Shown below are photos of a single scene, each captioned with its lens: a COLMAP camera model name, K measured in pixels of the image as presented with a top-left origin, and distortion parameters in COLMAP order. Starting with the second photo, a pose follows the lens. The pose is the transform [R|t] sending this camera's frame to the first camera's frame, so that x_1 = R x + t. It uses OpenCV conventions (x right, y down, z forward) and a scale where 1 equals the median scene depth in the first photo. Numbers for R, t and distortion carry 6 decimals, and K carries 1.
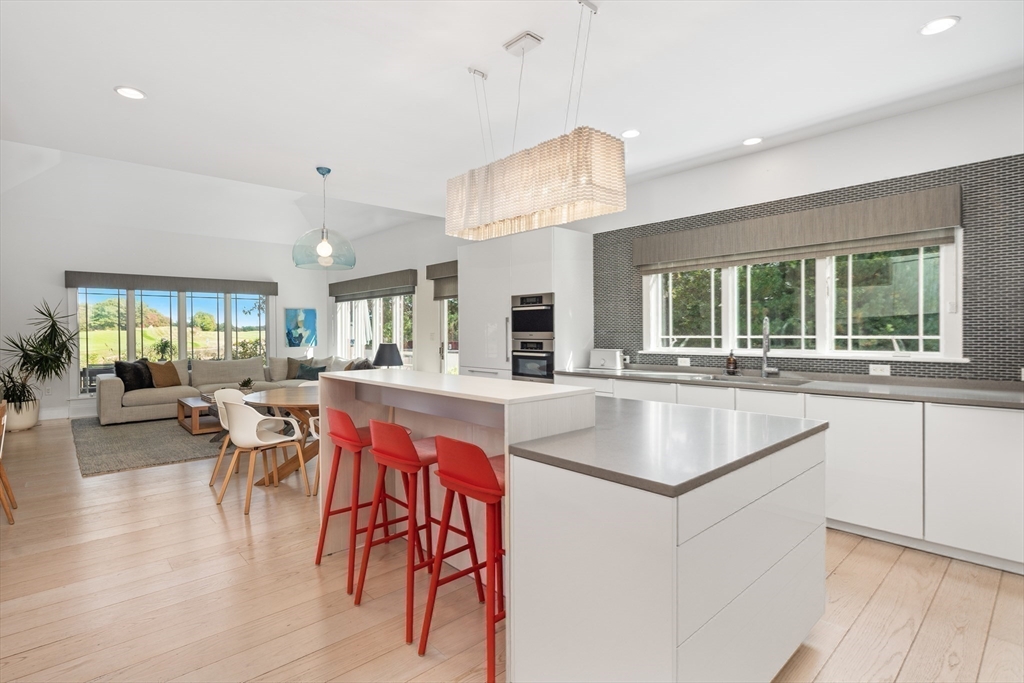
lens RADIAL K [[498.6, 0, 509.4], [0, 498.6, 337.9], [0, 0, 1]] dist [-0.000908, 0.000010]
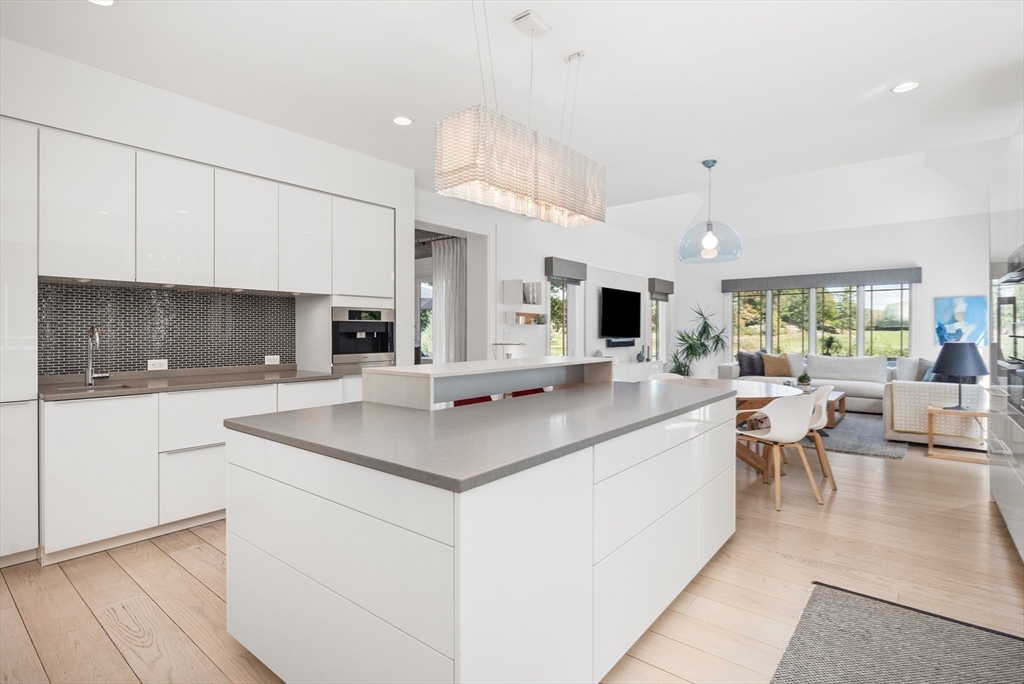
lens RADIAL K [[498.6, 0, 510.0], [0, 498.6, 333.5], [0, 0, 1]] dist [-0.000908, 0.000010]
pose [[0.143456, 0.014385, -0.989552, 0.252047], [-0.014956, 0.999812, 0.012366, -0.001138], [0.989544, 0.013026, 0.143644, 0.211343]]
